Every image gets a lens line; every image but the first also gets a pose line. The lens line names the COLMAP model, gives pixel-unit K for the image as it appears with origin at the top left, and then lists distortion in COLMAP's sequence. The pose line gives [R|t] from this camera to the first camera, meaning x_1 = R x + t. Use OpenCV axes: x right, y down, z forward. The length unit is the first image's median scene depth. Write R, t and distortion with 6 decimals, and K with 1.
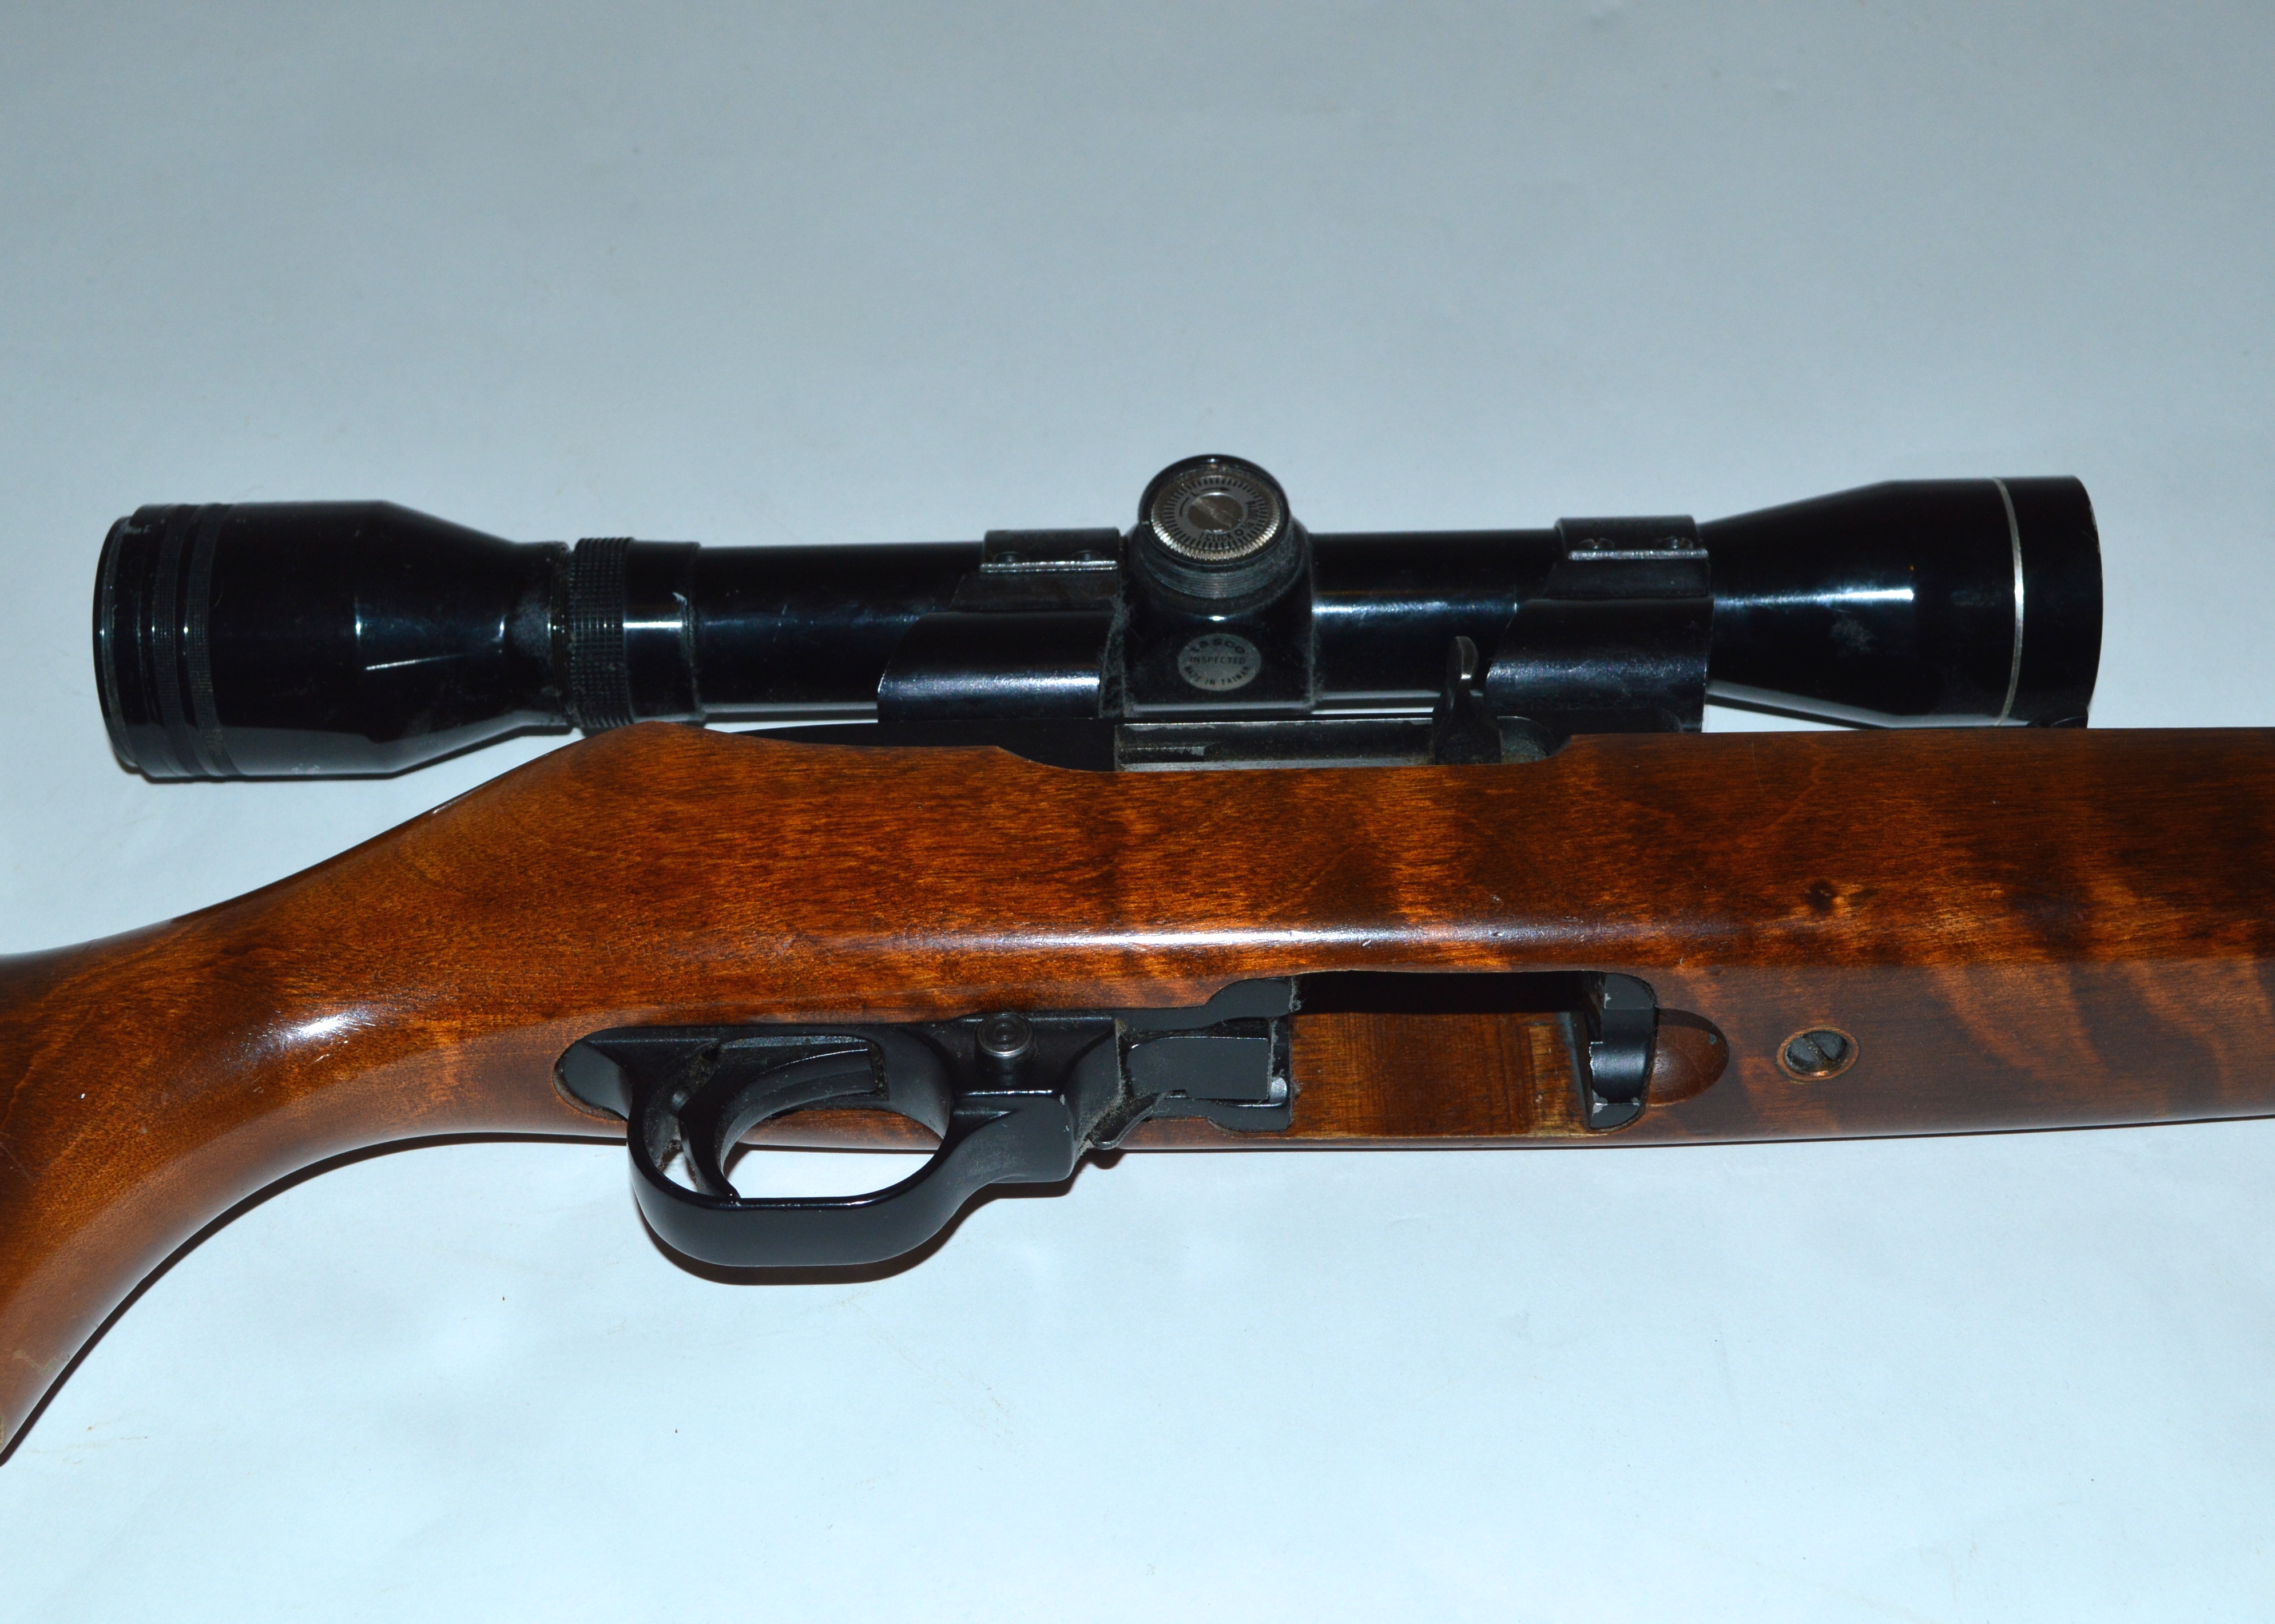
lens RADIAL K [[3376.0, 0, 1137.2], [0, 3376.0, 813.4], [0, 0, 1]] dist [0.033253, 0.000000]
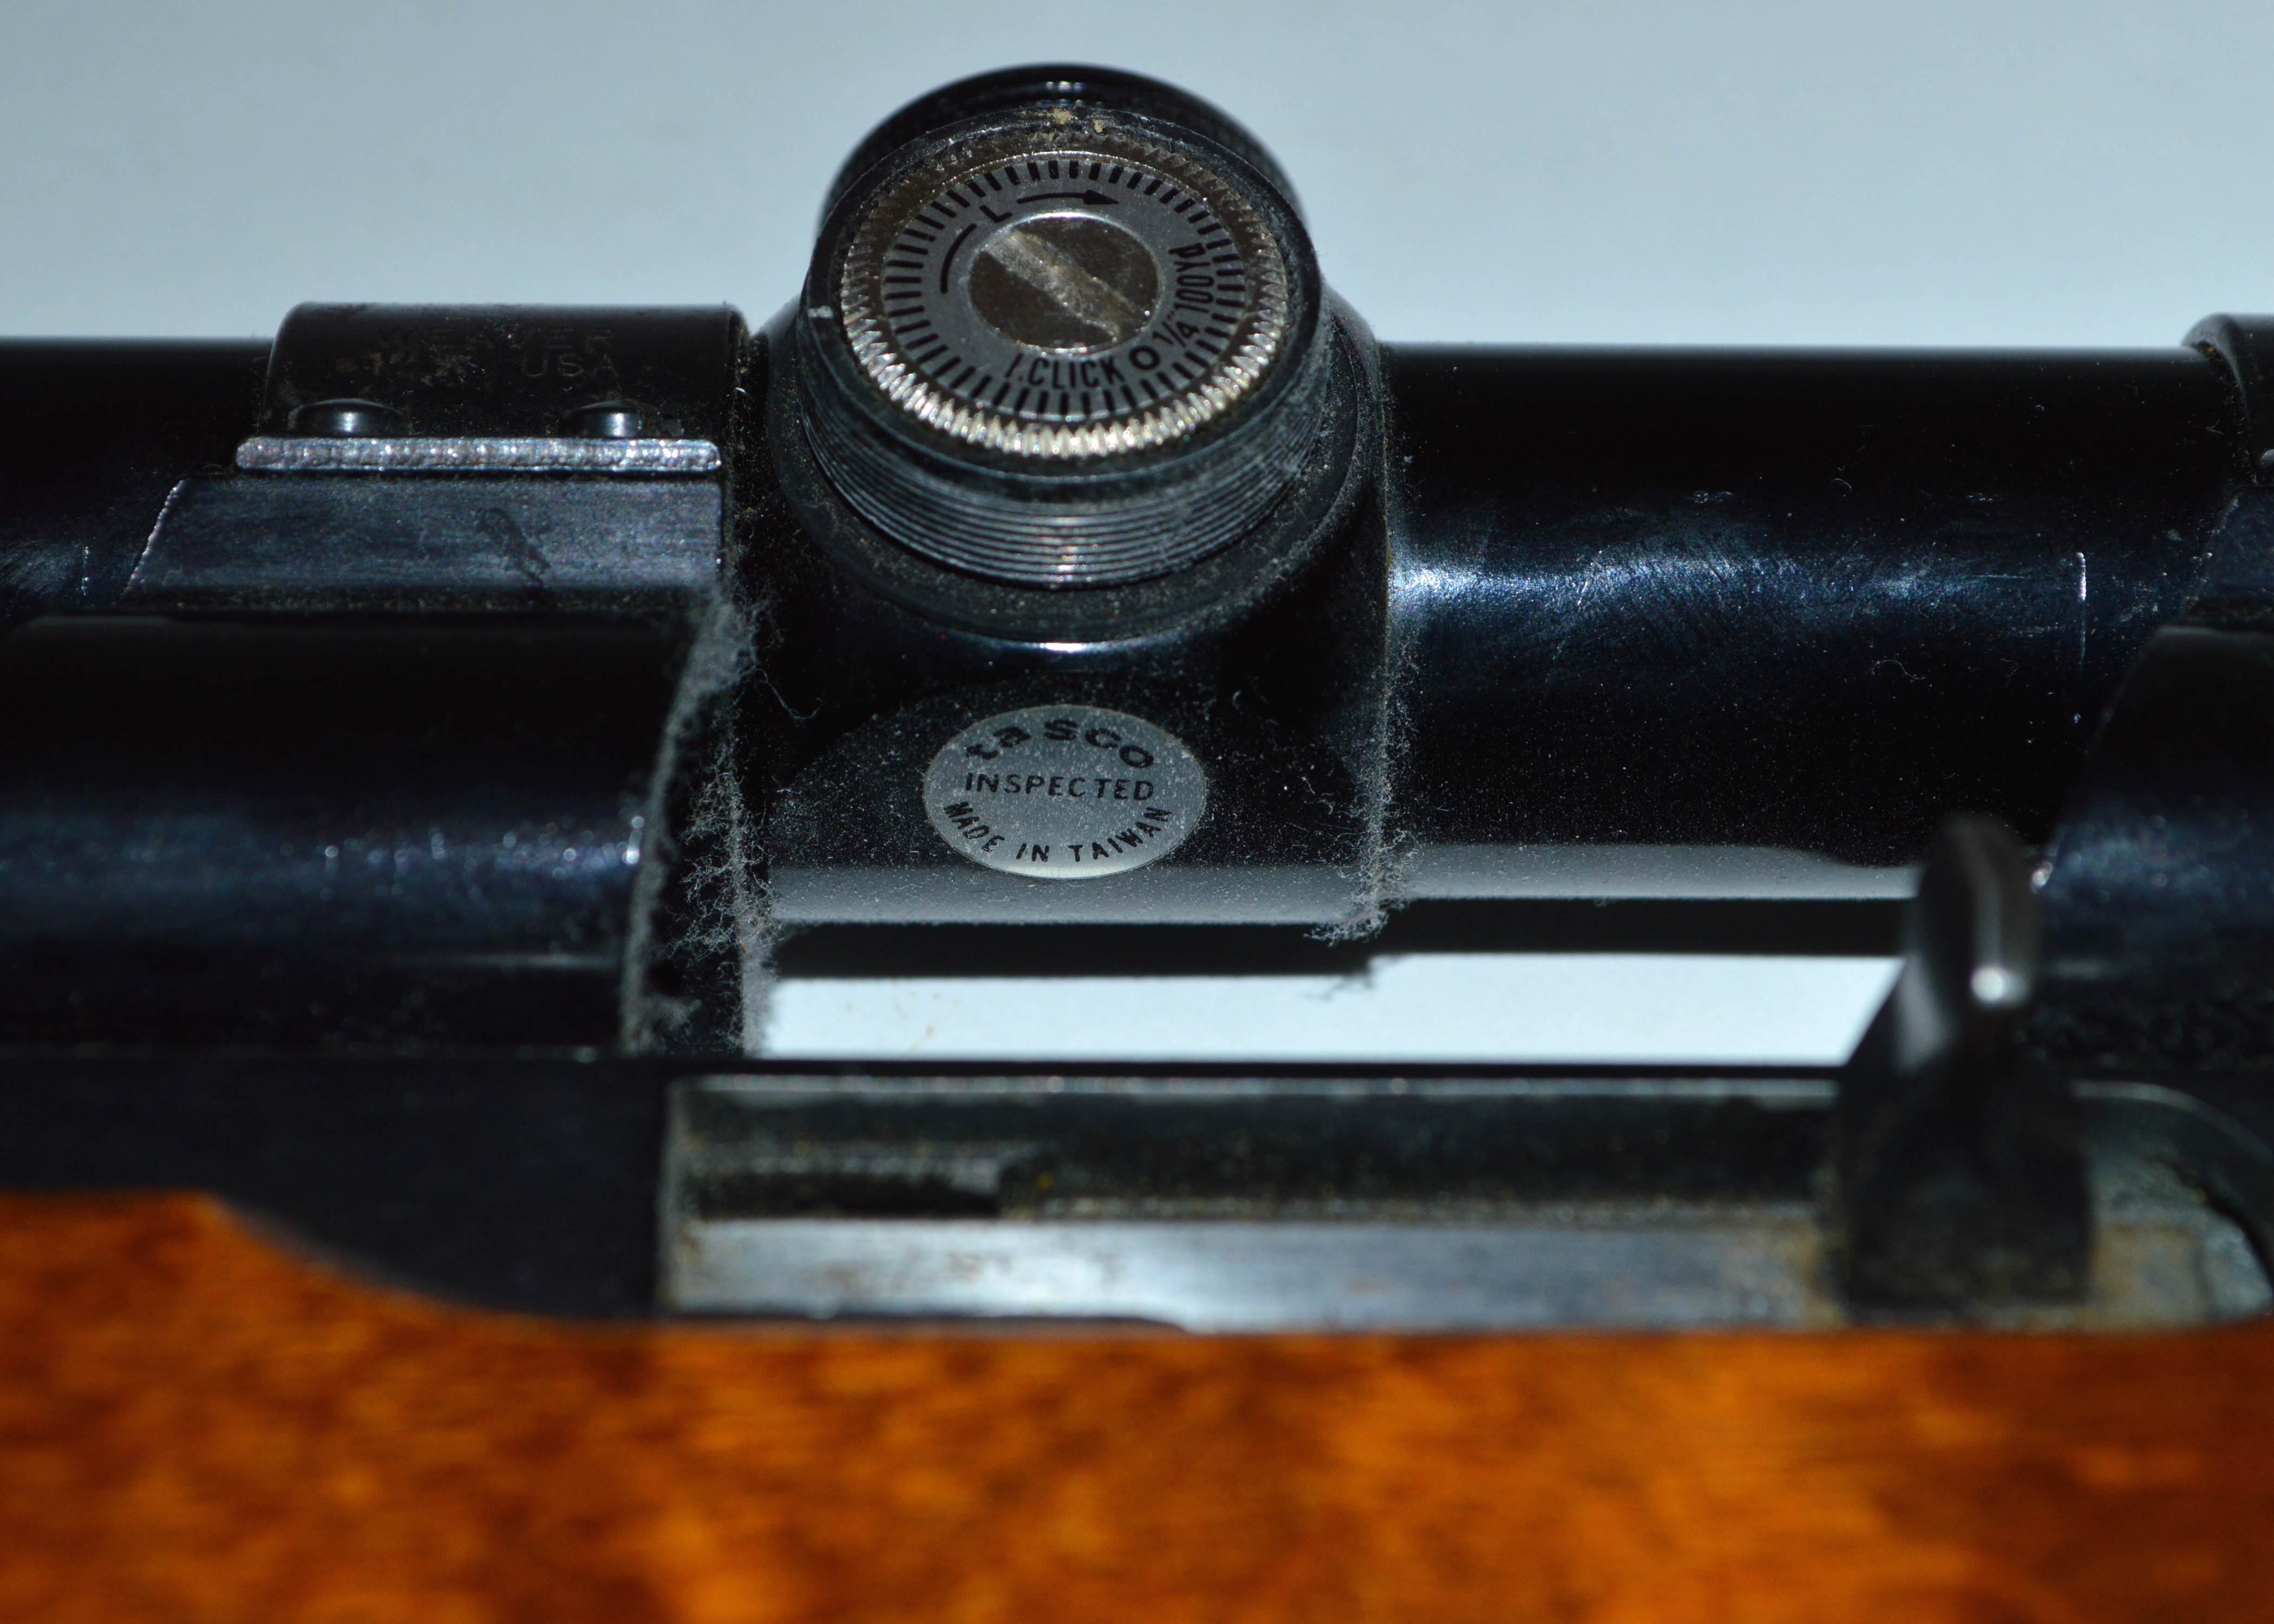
lens RADIAL K [[5665.1, 0, 1137.5], [0, 5665.1, 811.8], [0, 0, 1]] dist [0.098821, 0.000000]
pose [[0.999082, 0.025564, 0.034363, 0.013886], [-0.027131, 0.998576, 0.045940, -0.066525], [-0.033140, -0.046830, 0.998353, 0.515604]]
